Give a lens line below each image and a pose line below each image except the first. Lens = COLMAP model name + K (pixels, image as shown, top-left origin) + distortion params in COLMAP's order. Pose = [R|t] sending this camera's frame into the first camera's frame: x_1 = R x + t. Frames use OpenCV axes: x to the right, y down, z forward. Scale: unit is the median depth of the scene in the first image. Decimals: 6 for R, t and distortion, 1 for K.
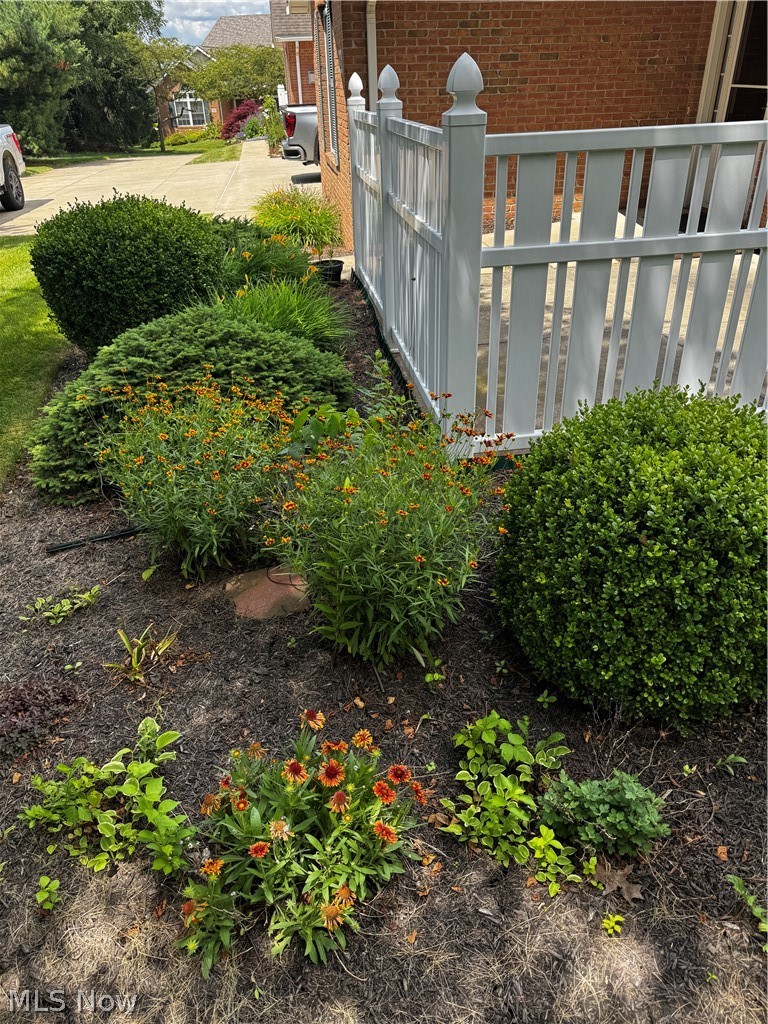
lens RADIAL K [[742.8, 0, 385.8], [0, 742.8, 508.7], [0, 0, 1]] dist [-0.004845, 0.006377]
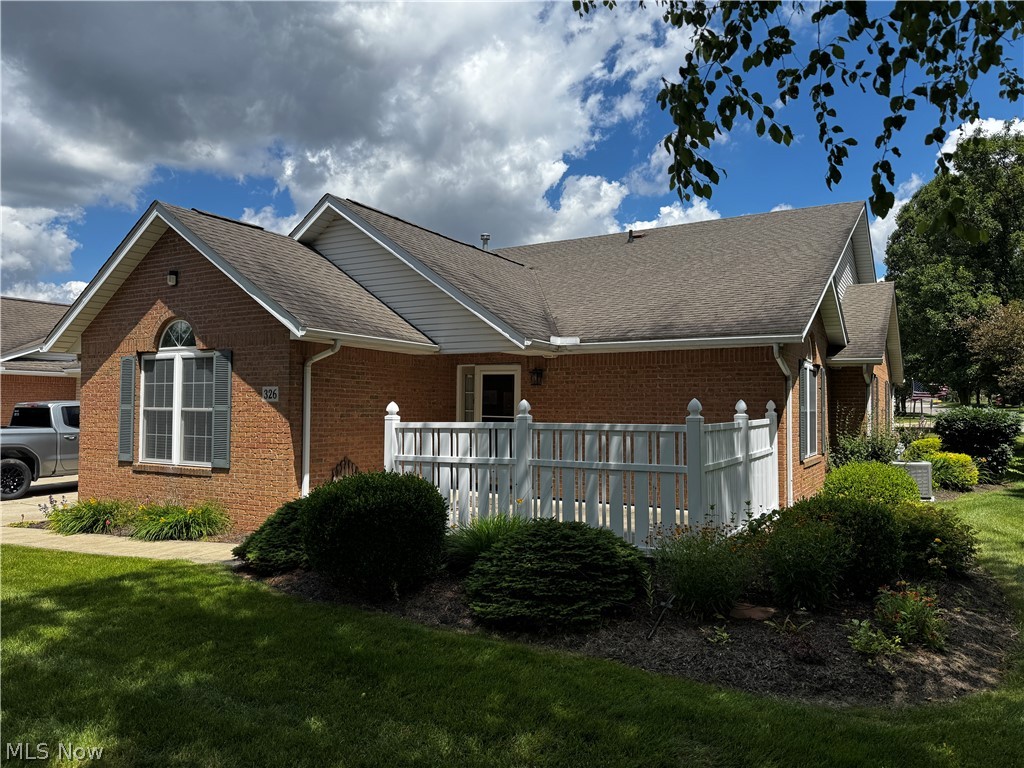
lens RADIAL K [[711.5, 0, 502.7], [0, 711.5, 392.6], [0, 0, 1]] dist [0.080671, -0.104463]
pose [[0.631093, 0.048391, 0.774196, -0.821050], [0.371732, 0.857120, -0.356596, 0.020274], [-0.680835, 0.512839, 0.522934, 0.024659]]
